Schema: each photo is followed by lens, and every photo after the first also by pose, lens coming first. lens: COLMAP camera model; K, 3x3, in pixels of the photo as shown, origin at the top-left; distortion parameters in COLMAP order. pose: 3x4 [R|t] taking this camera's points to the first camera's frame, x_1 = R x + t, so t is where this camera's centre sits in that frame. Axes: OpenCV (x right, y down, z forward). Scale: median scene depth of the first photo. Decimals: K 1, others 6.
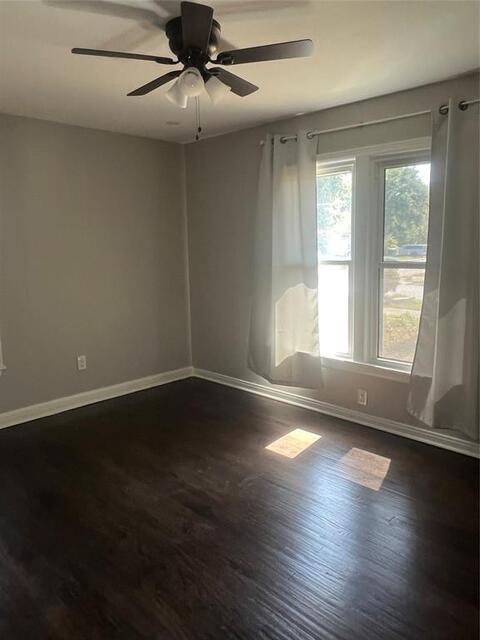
lens RADIAL K [[492.5, 0, 237.0], [0, 492.5, 321.2], [0, 0, 1]] dist [0.005486, -0.008741]
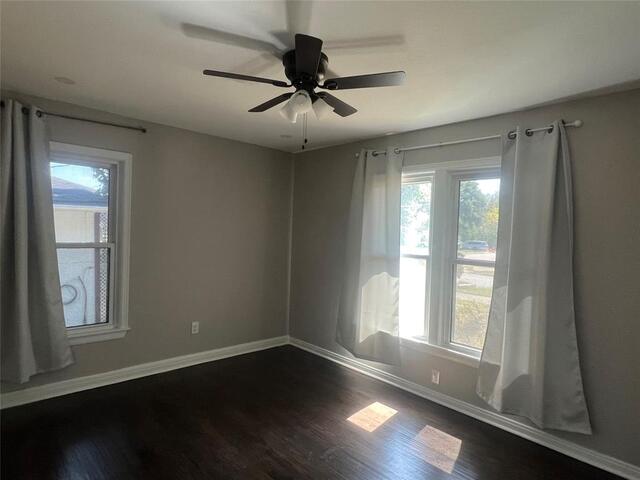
lens RADIAL K [[372.2, 0, 317.7], [0, 372.2, 242.7], [0, 0, 1]] dist [0.001393, -0.002497]
pose [[0.997580, 0.057425, -0.039196, 0.001549], [-0.061663, 0.991189, -0.117228, -0.036304], [0.032119, 0.119361, 0.992331, 0.118909]]
